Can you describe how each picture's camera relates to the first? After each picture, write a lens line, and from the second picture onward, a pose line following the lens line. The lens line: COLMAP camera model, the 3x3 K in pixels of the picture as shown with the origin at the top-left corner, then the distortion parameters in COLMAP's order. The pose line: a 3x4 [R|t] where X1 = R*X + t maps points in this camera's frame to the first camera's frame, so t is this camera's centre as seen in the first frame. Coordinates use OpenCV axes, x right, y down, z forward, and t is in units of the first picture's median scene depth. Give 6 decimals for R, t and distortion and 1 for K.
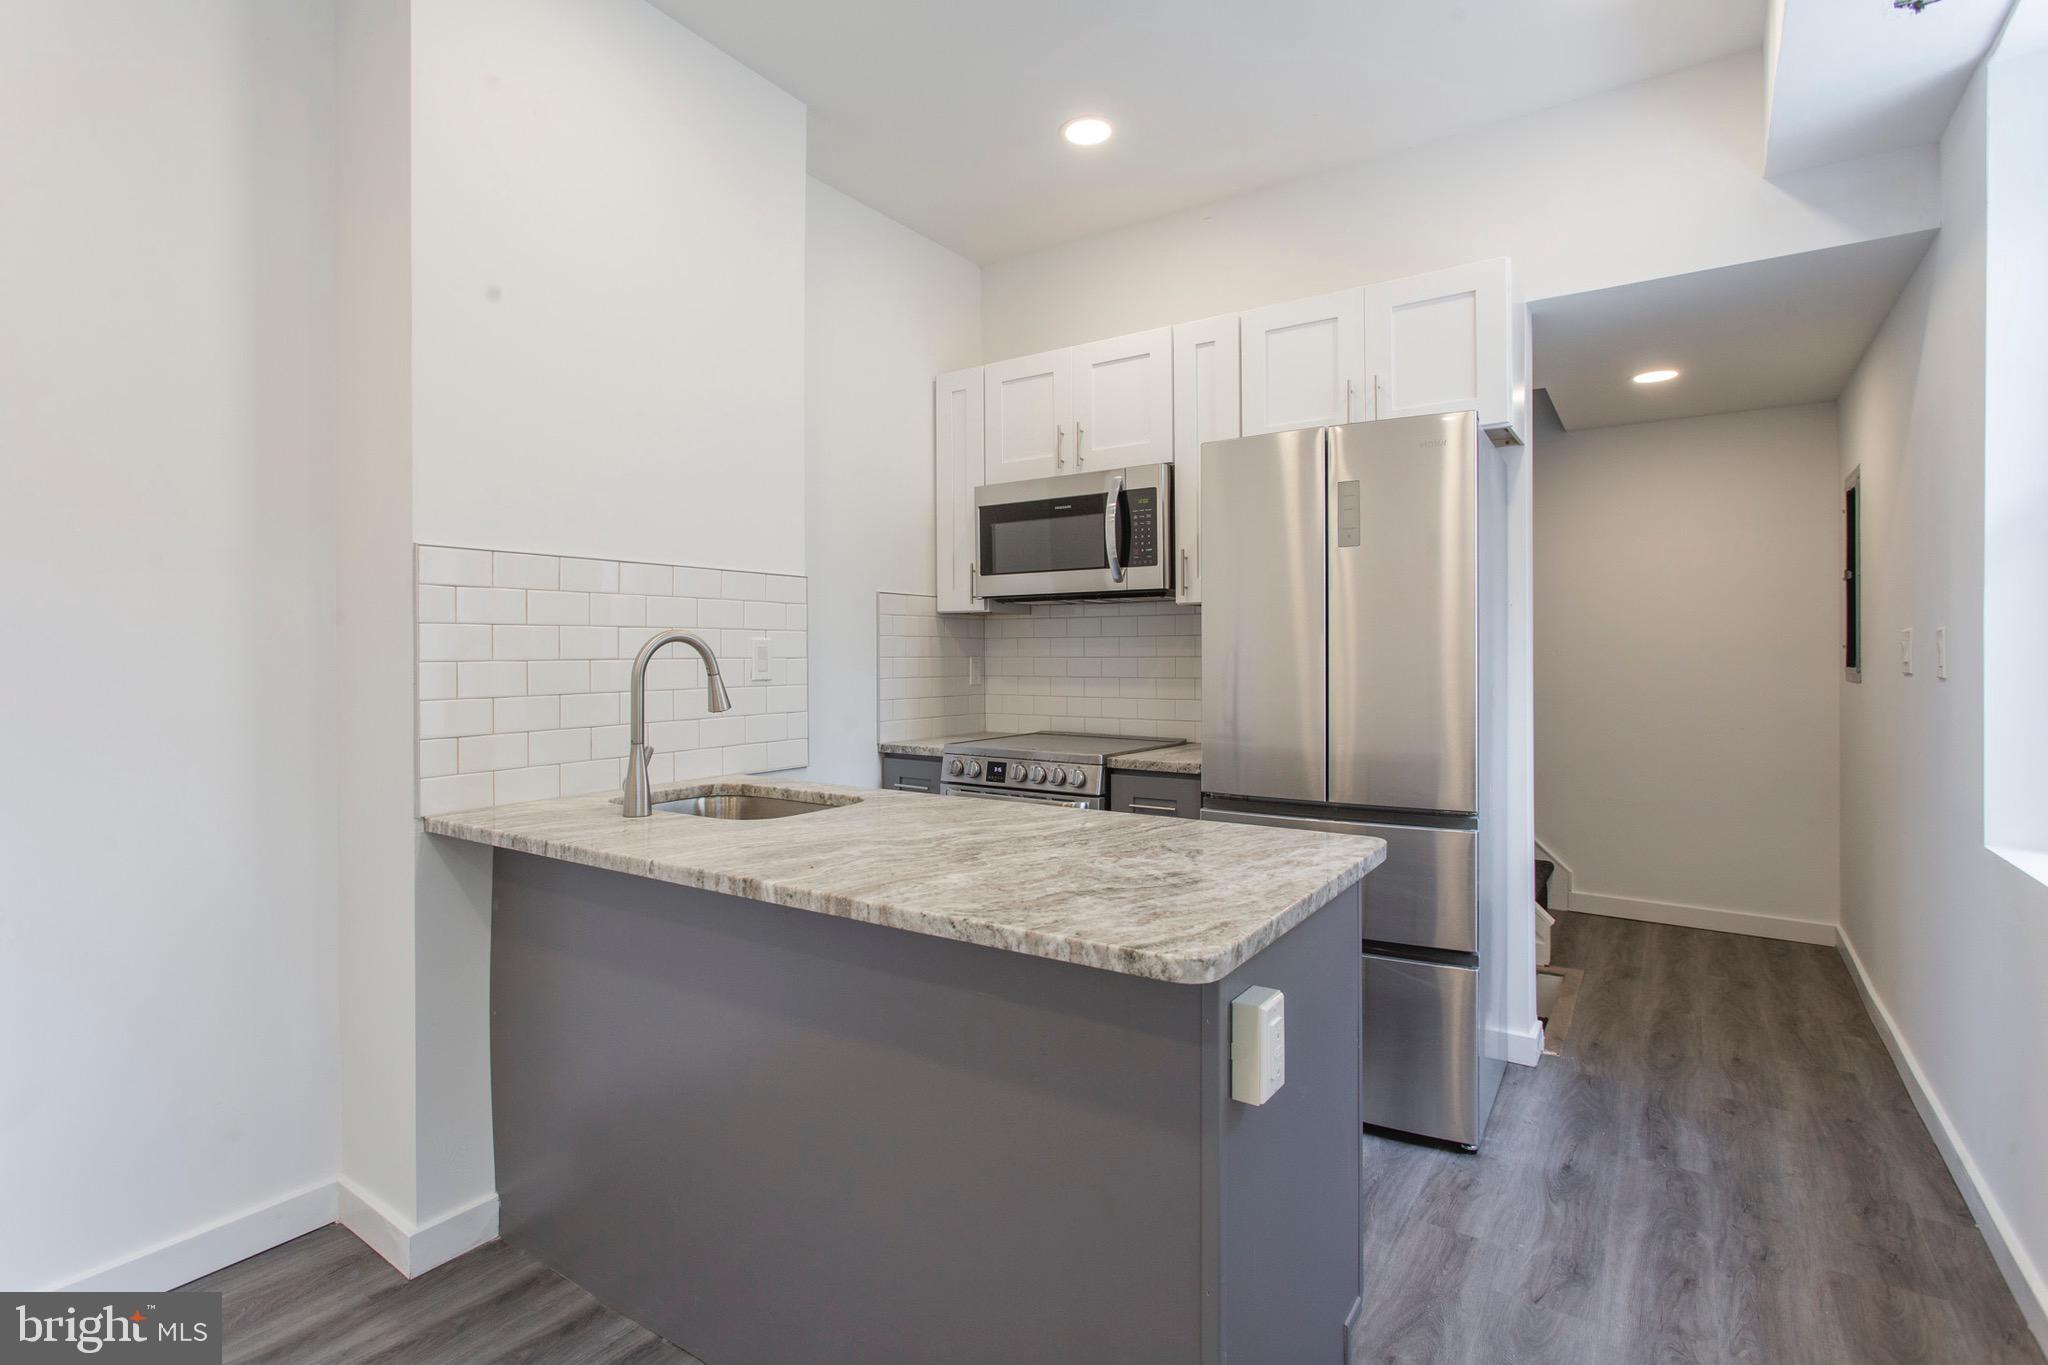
lens RADIAL K [[990.8, 0, 998.1], [0, 990.8, 661.6], [0, 0, 1]] dist [-0.012071, 0.001651]
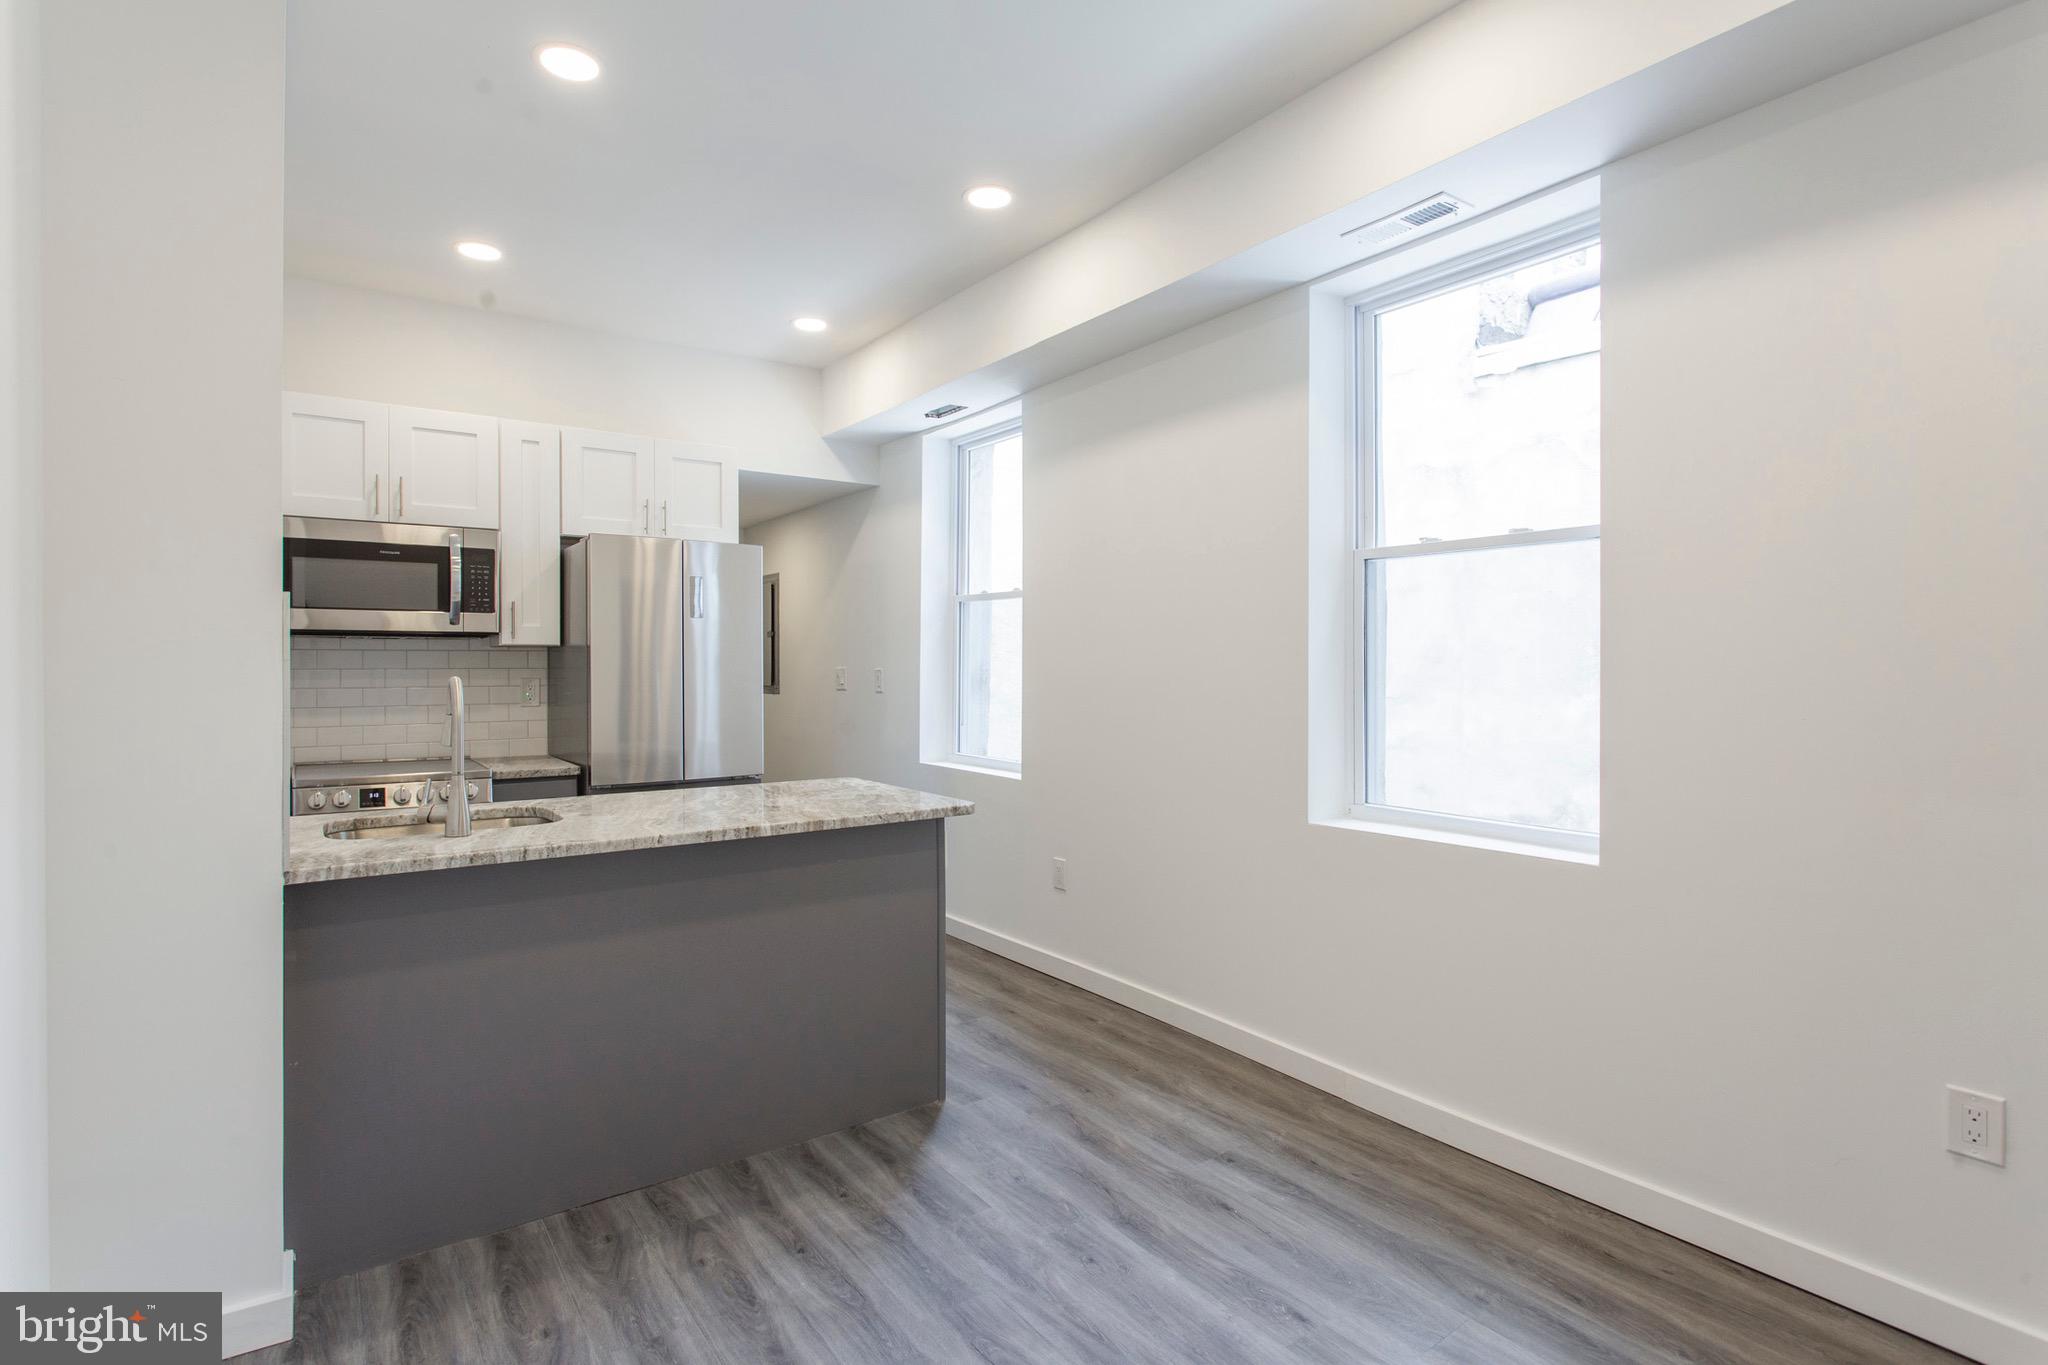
lens RADIAL K [[984.1, 0, 1004.3], [0, 984.1, 662.8], [0, 0, 1]] dist [-0.027078, 0.013169]
pose [[0.346213, 0.003125, 0.938151, -0.750302], [0.006228, 0.999965, -0.005629, -0.024691], [-0.938135, 0.007792, 0.346181, -0.009629]]
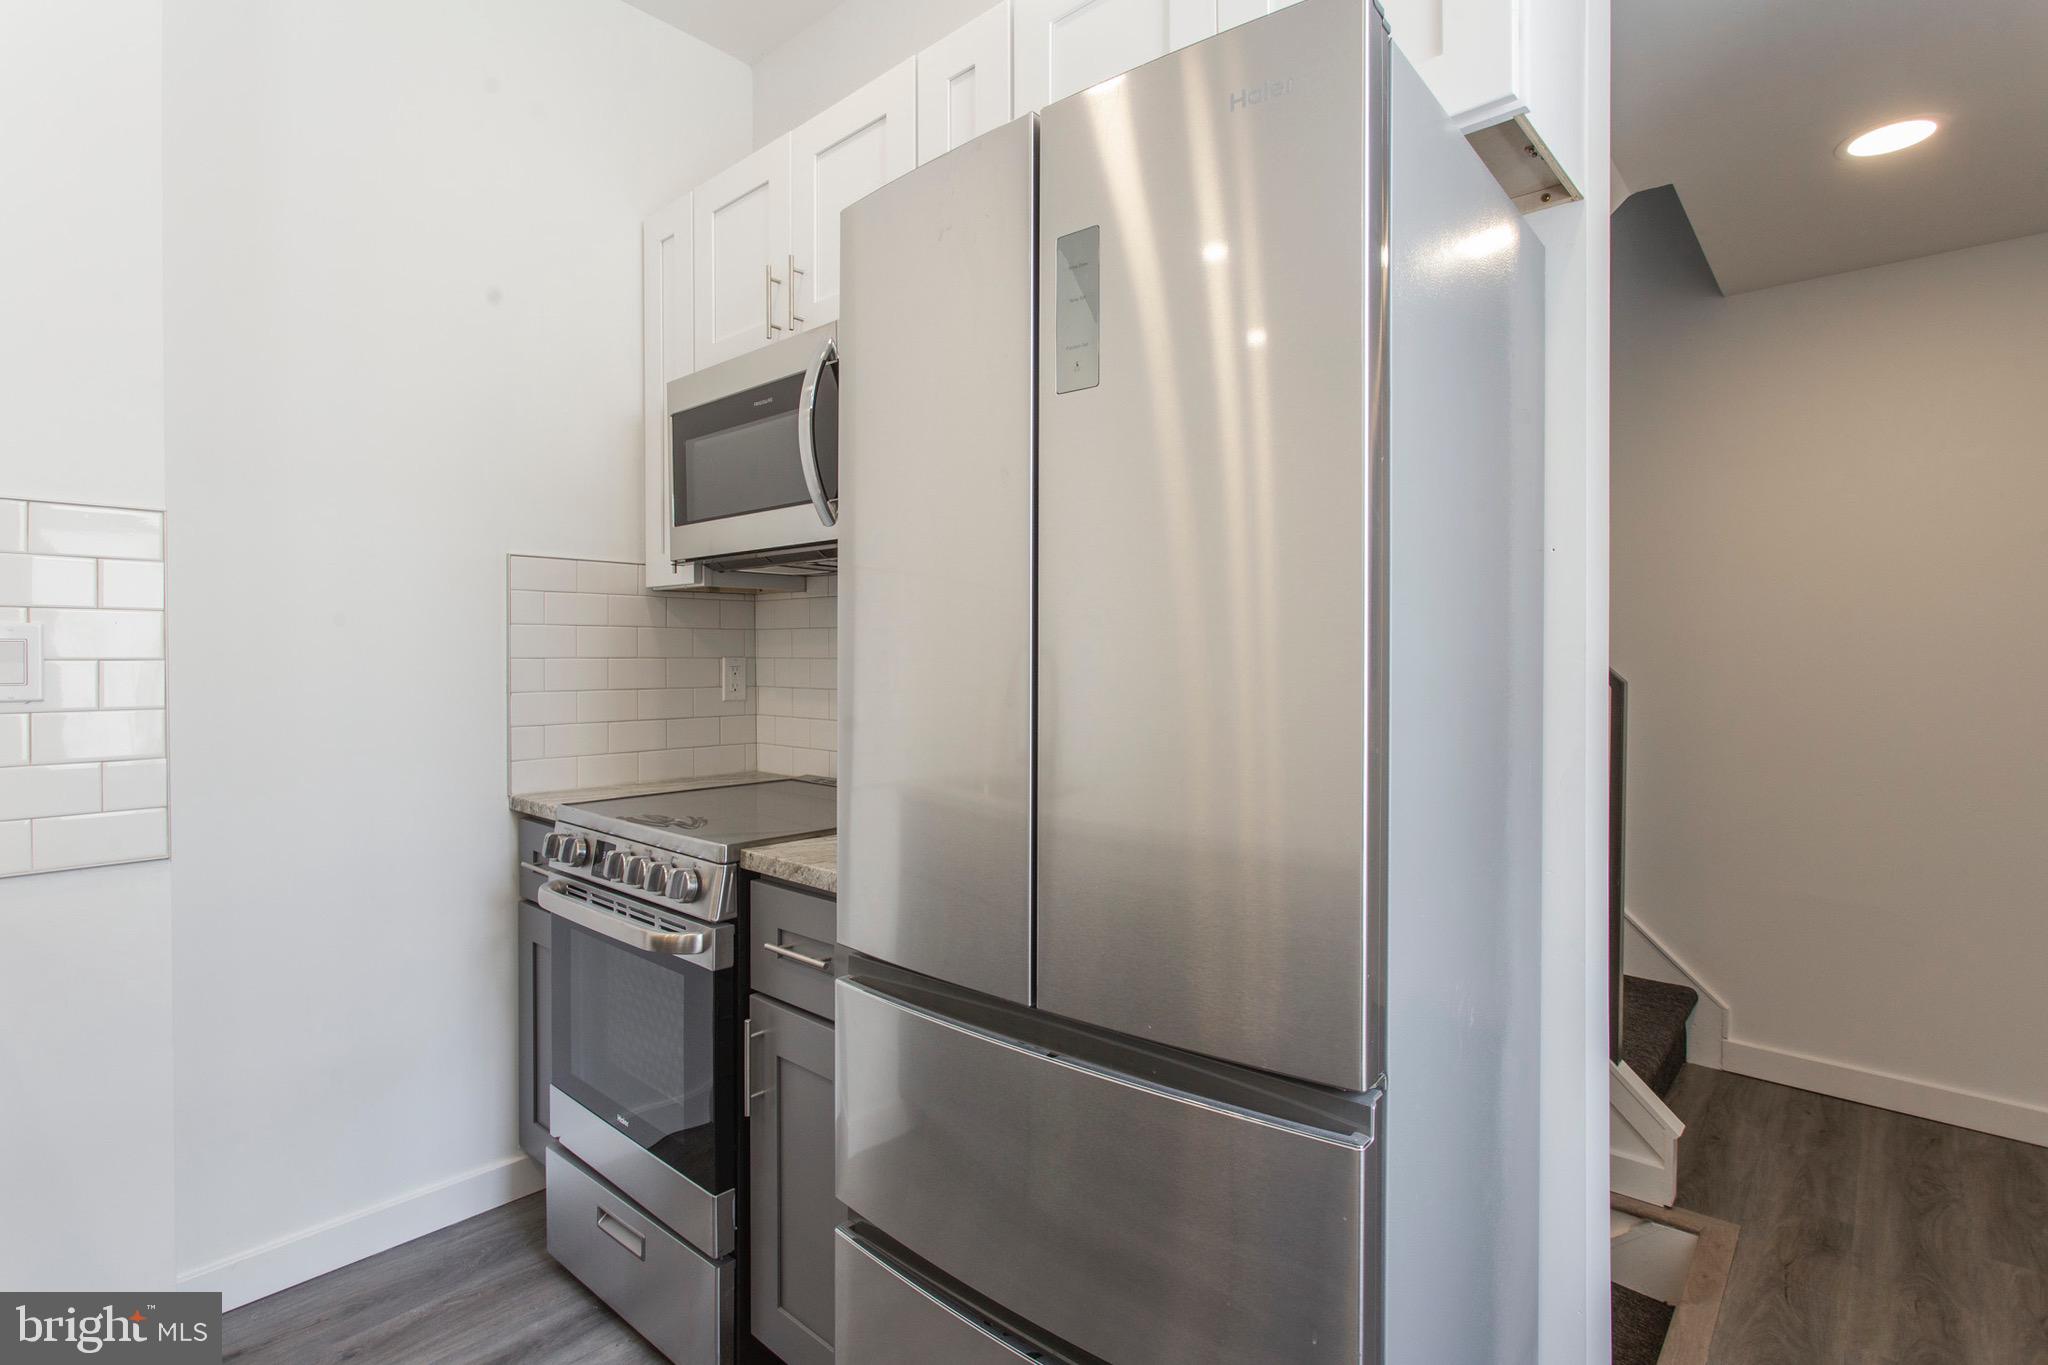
lens RADIAL K [[998.0, 0, 995.5], [0, 998.0, 665.1], [0, 0, 1]] dist [-0.013578, 0.001854]
pose [[0.991147, 0.003202, -0.132730, 0.294485], [-0.002819, 0.999991, 0.003074, -0.002999], [0.132739, -0.002673, 0.991147, 0.460729]]
